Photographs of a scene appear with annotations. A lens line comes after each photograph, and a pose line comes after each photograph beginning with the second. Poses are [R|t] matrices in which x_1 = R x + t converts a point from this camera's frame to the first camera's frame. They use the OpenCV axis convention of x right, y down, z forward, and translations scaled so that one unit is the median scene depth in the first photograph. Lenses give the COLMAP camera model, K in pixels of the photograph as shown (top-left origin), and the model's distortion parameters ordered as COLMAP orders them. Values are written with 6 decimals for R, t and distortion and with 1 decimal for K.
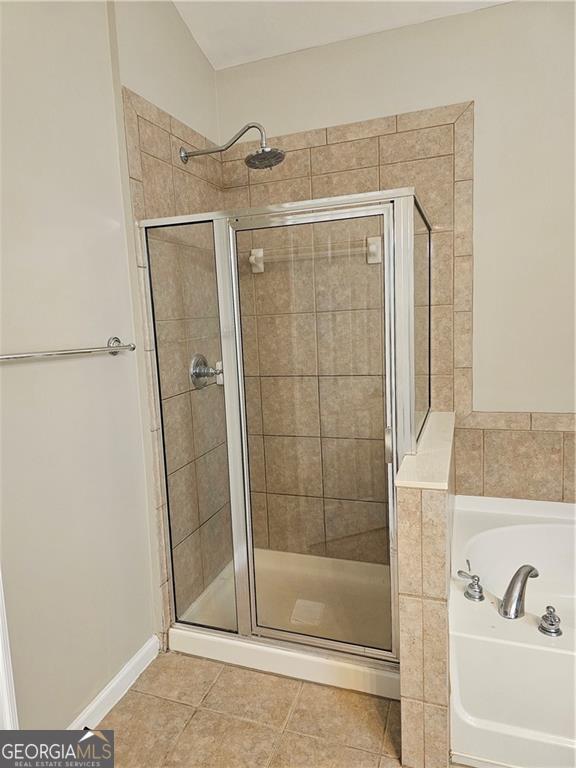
lens RADIAL K [[504.9, 0, 279.3], [0, 504.9, 386.2], [0, 0, 1]] dist [0.075523, -0.076598]
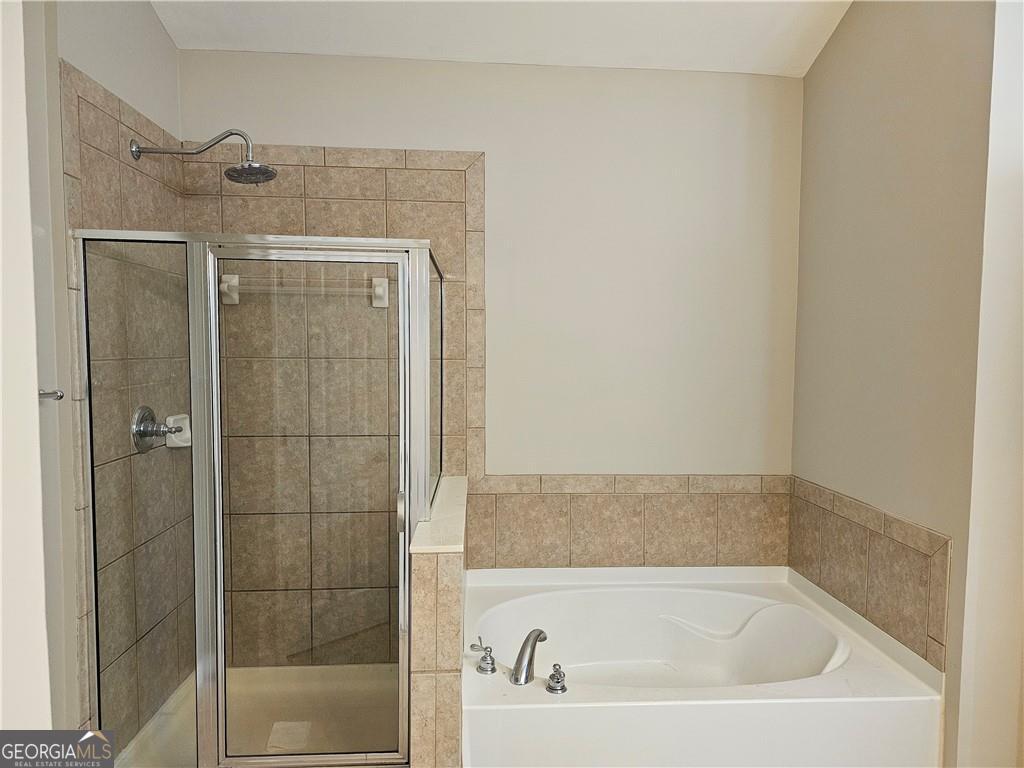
lens RADIAL K [[673.2, 0, 512.0], [0, 673.2, 384.0], [0, 0, 1]] dist [0.075523, -0.076598]
pose [[0.917846, 0.037841, 0.395129, -0.065360], [0.002912, 0.994777, -0.102034, 0.009393], [-0.396927, 0.094802, 0.912941, -0.151139]]
